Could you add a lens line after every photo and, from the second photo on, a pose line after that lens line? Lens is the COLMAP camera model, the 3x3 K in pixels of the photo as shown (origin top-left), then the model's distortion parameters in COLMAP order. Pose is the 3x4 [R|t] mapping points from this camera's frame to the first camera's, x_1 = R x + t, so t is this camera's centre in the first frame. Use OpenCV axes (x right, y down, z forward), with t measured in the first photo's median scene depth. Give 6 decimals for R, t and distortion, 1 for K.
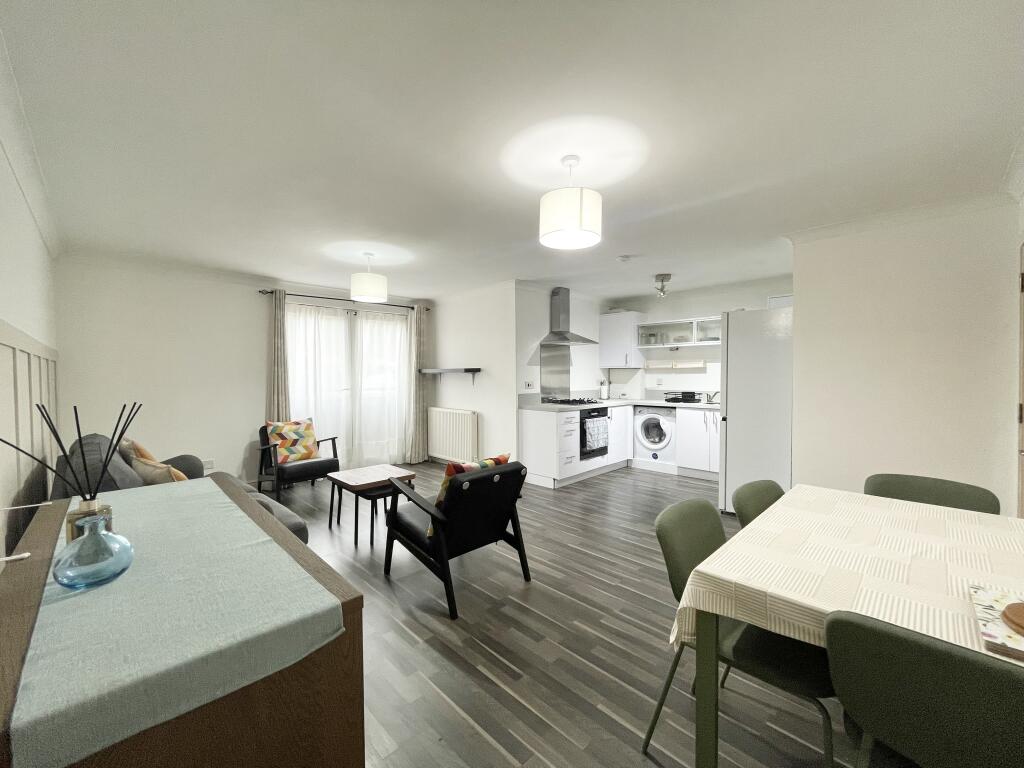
lens RADIAL K [[412.4, 0, 512.0], [0, 412.4, 384.0], [0, 0, 1]] dist [-0.000511, -0.000034]
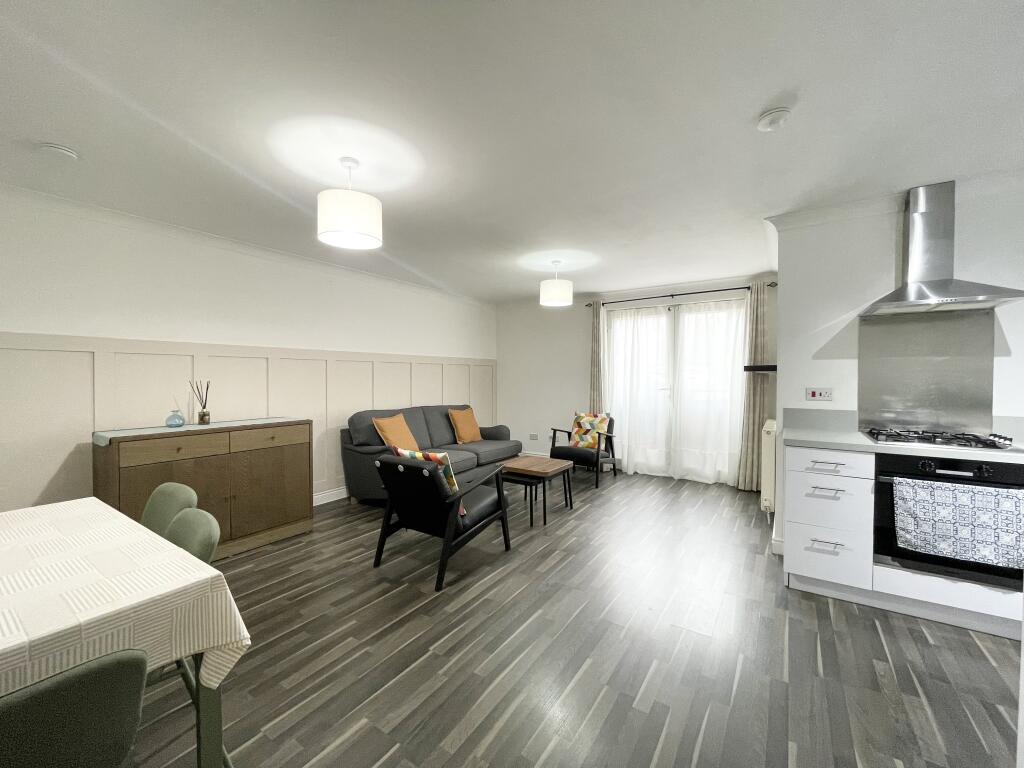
lens RADIAL K [[417.6, 0, 511.3], [0, 417.6, 381.2], [0, 0, 1]] dist [-0.002100, -0.000175]
pose [[0.206905, 0.022212, -0.978109, 0.483889], [-0.024772, 0.999541, 0.017459, -0.013748], [0.978047, 0.020617, 0.207360, 0.457394]]
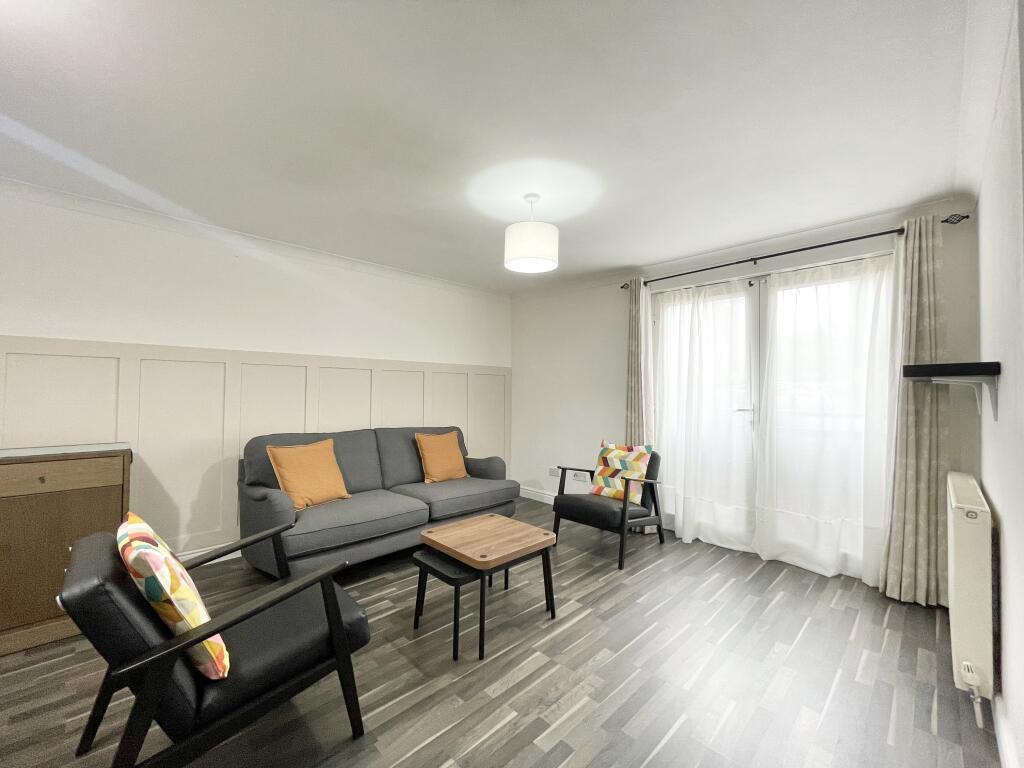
lens RADIAL K [[417.6, 0, 511.3], [0, 417.6, 381.2], [0, 0, 1]] dist [-0.002100, -0.000175]
pose [[0.000685, -0.013965, -0.999902, 0.211439], [-0.031498, 0.999406, -0.013980, -0.010364], [0.999504, 0.031504, 0.000244, 0.672299]]
